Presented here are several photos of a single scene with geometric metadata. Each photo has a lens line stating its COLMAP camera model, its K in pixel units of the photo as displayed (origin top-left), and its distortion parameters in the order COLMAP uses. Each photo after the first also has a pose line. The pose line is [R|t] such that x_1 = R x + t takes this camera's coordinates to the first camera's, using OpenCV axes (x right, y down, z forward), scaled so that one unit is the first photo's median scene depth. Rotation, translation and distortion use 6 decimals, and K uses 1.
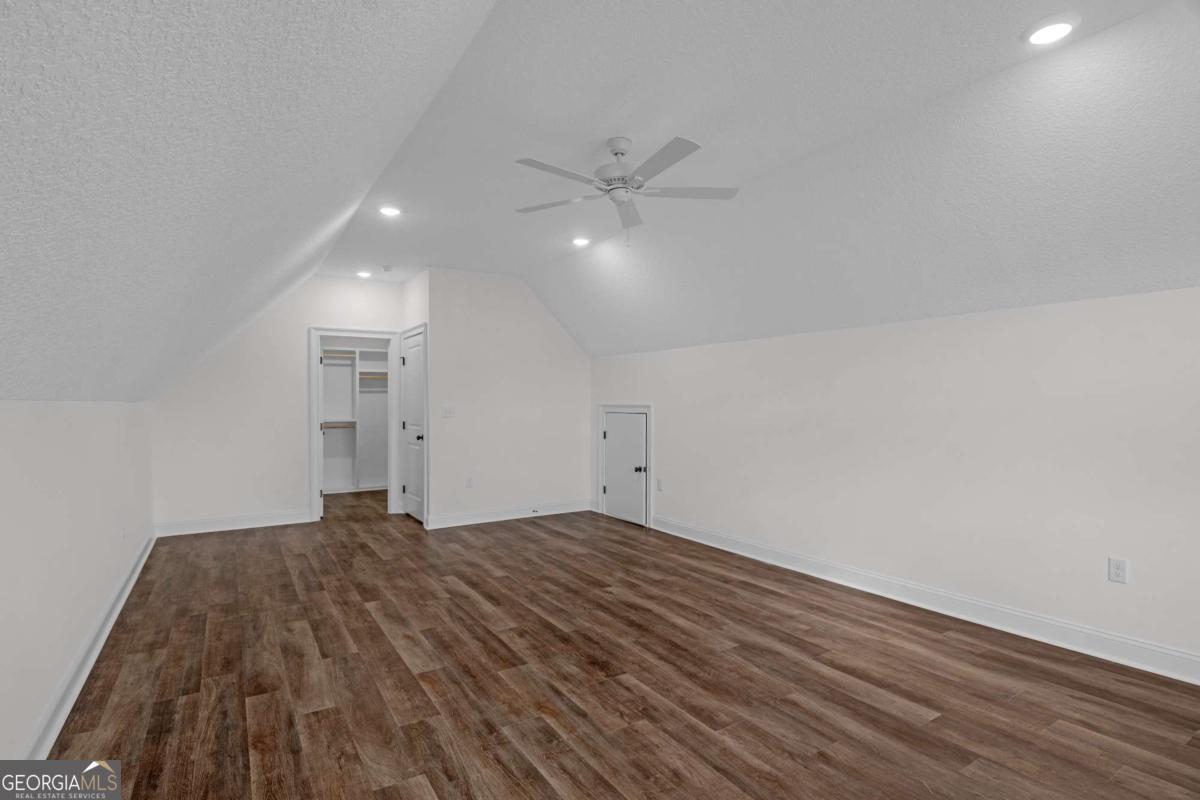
lens RADIAL K [[601.8, 0, 591.9], [0, 601.8, 403.6], [0, 0, 1]] dist [-0.001204, -0.010779]
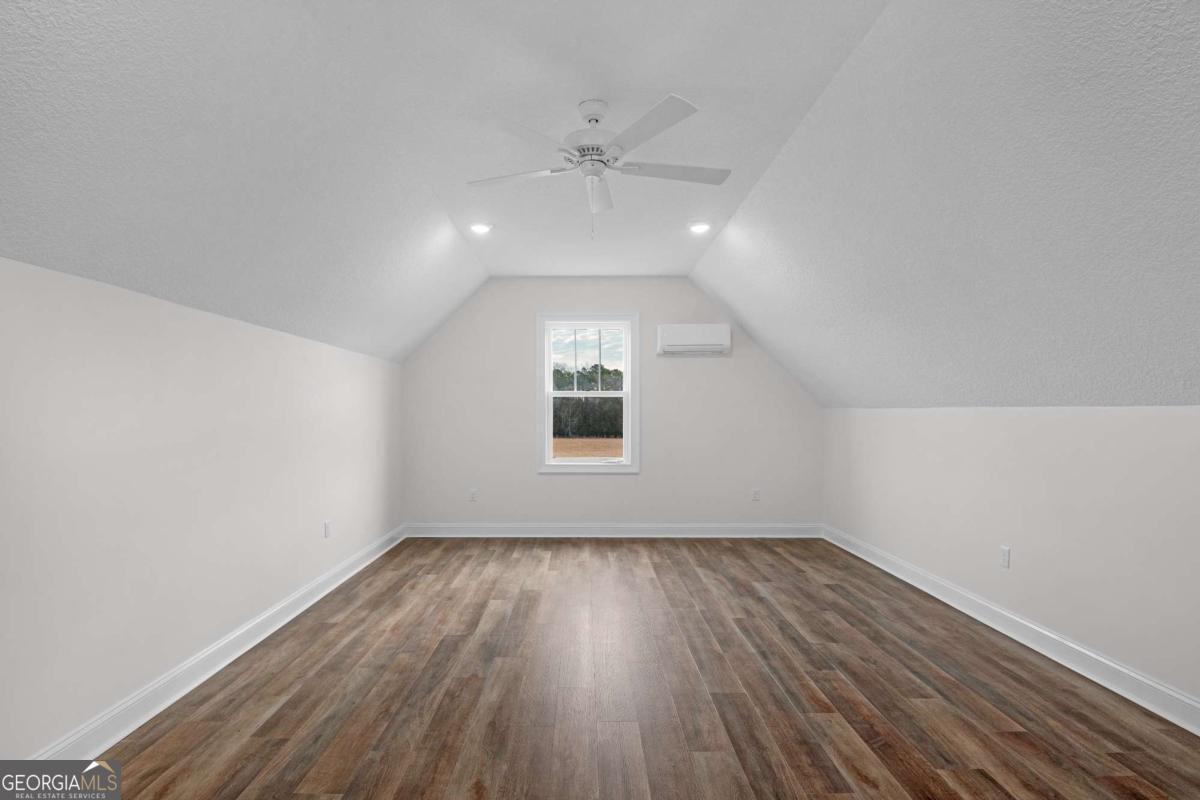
lens RADIAL K [[601.8, 0, 591.9], [0, 601.8, 403.6], [0, 0, 1]] dist [-0.001204, -0.010779]
pose [[-0.858329, 0.016386, 0.512838, -0.435729], [0.008684, 0.999811, -0.017412, 0.003653], [-0.513027, -0.010492, -0.858309, 1.911874]]
